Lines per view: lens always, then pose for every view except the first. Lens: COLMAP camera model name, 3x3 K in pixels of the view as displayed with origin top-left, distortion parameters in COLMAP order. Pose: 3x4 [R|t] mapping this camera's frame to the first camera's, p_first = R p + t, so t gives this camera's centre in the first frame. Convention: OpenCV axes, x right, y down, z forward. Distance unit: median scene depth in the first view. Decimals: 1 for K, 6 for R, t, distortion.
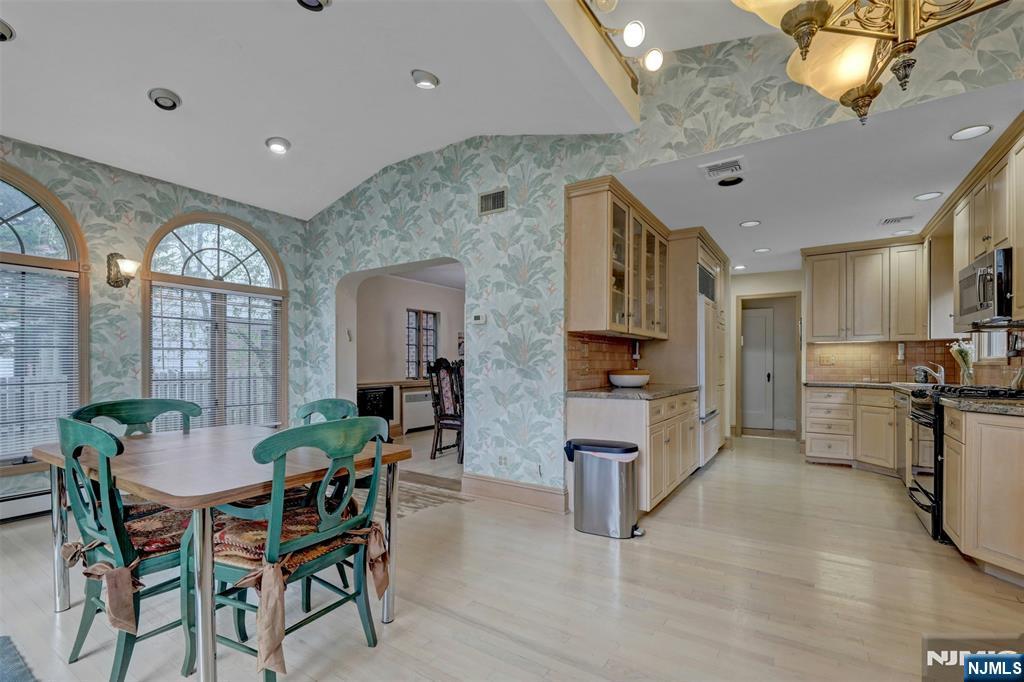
lens RADIAL K [[460.2, 0, 518.1], [0, 460.2, 366.7], [0, 0, 1]] dist [0.001316, 0.000243]
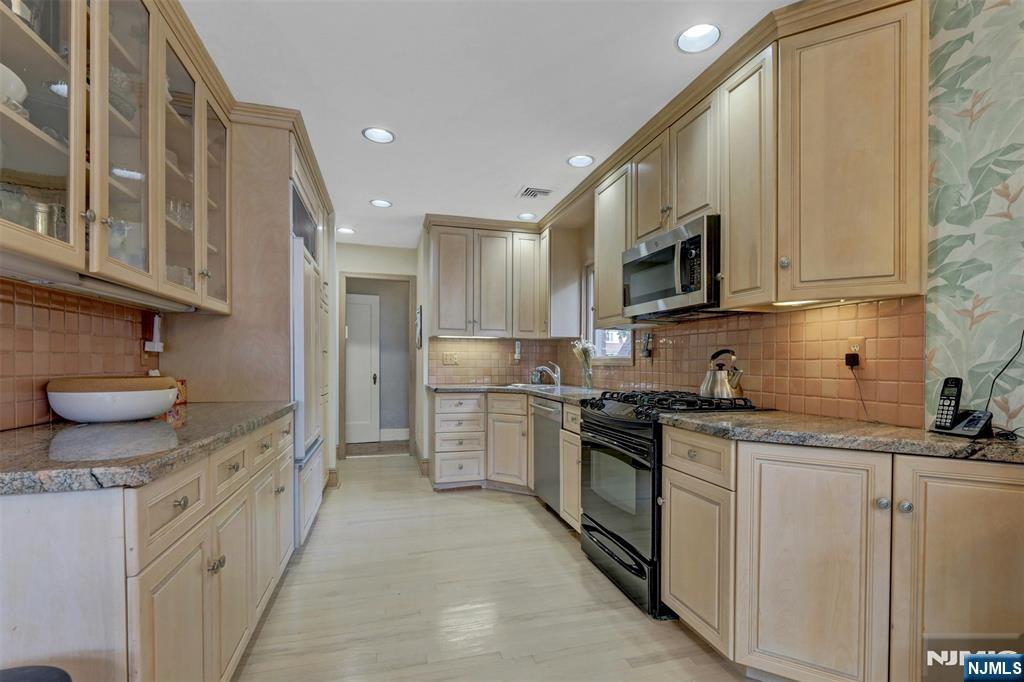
lens RADIAL K [[460.2, 0, 518.1], [0, 460.2, 366.7], [0, 0, 1]] dist [0.001316, 0.000243]
pose [[0.660335, -0.002266, 0.750968, 0.142430], [-0.000265, 0.999995, 0.003251, -0.003062], [-0.750971, -0.002346, 0.660331, 0.393919]]
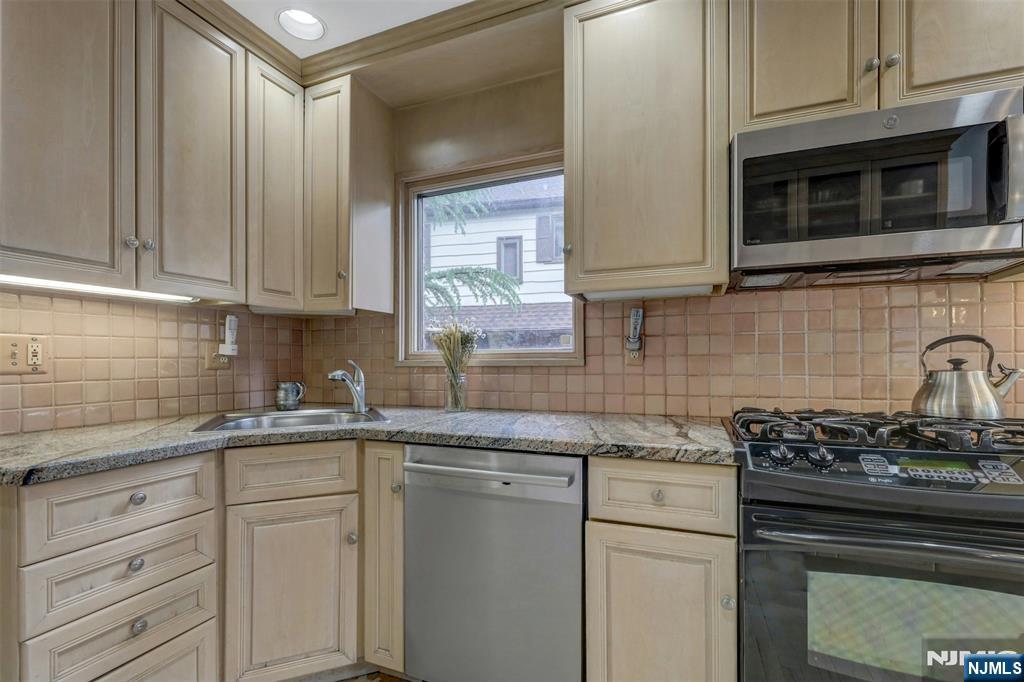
lens RADIAL K [[456.3, 0, 514.5], [0, 456.3, 359.4], [0, 0, 1]] dist [0.000493, 0.000172]
pose [[-0.186589, 0.006817, 0.982414, 0.396250], [0.014718, 0.999883, -0.004143, -0.006853], [-0.982328, 0.013686, -0.186668, 0.833947]]
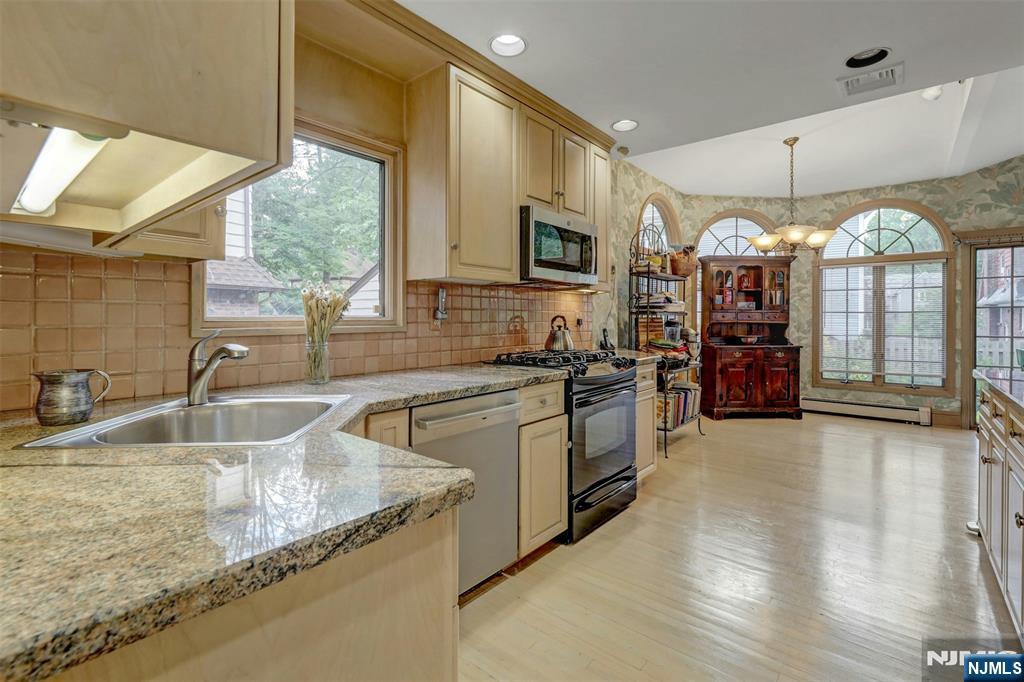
lens RADIAL K [[469.0, 0, 511.9], [0, 469.0, 319.1], [0, 0, 1]] dist [-0.000590, -0.000061]
pose [[-0.991943, -0.000792, 0.126683, 0.586659], [0.000550, 0.999944, 0.010556, -0.019676], [-0.126684, 0.010540, -0.991887, 1.160322]]
